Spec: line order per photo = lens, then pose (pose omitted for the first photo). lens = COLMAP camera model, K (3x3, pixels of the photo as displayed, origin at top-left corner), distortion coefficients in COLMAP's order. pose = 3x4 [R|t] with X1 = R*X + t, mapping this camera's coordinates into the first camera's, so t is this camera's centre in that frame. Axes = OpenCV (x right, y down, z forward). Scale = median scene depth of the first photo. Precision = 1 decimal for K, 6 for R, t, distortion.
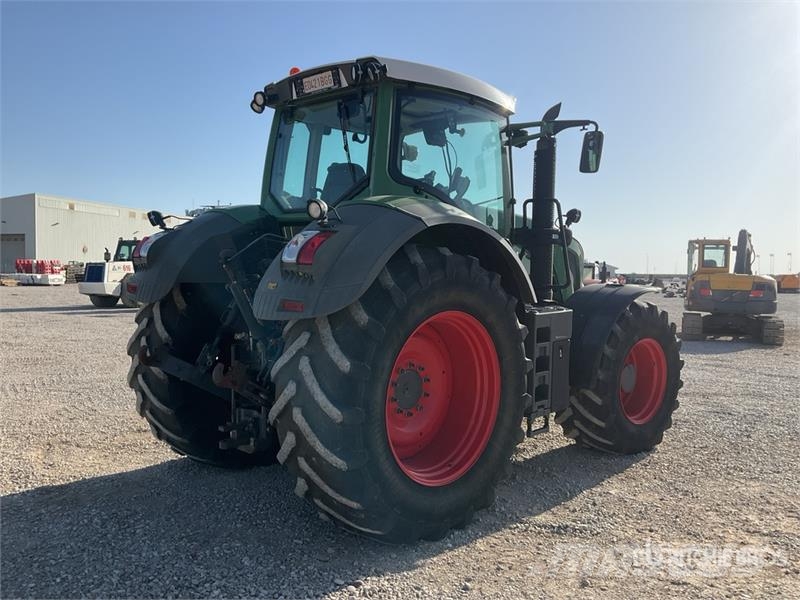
lens RADIAL K [[713.5, 0, 400.0], [0, 713.5, 300.1], [0, 0, 1]] dist [0.034911, 0.001749]
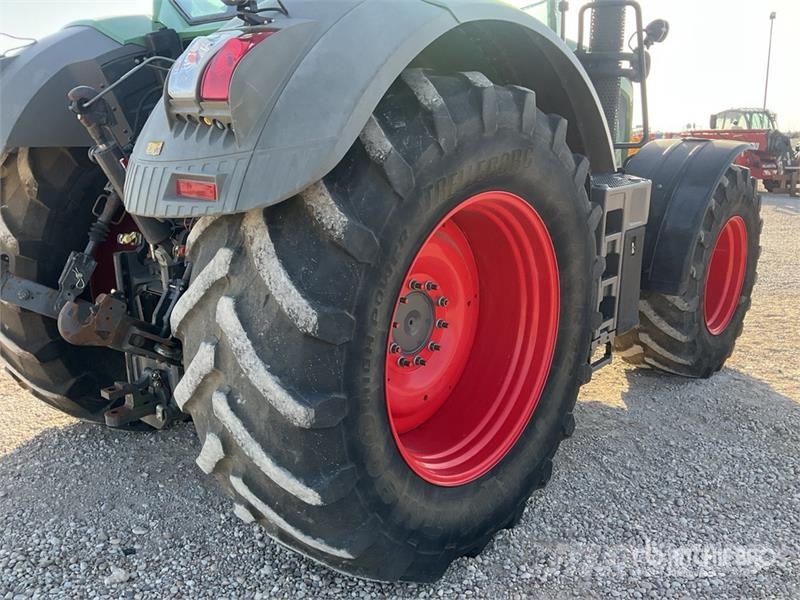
lens RADIAL K [[713.5, 0, 399.8], [0, 713.5, 299.4], [0, 0, 1]] dist [0.034911, 0.001749]
pose [[0.997780, -0.032703, 0.058016, -0.035741], [0.021862, 0.983693, 0.178521, -0.002219], [-0.062908, -0.176857, 0.982224, 0.421414]]
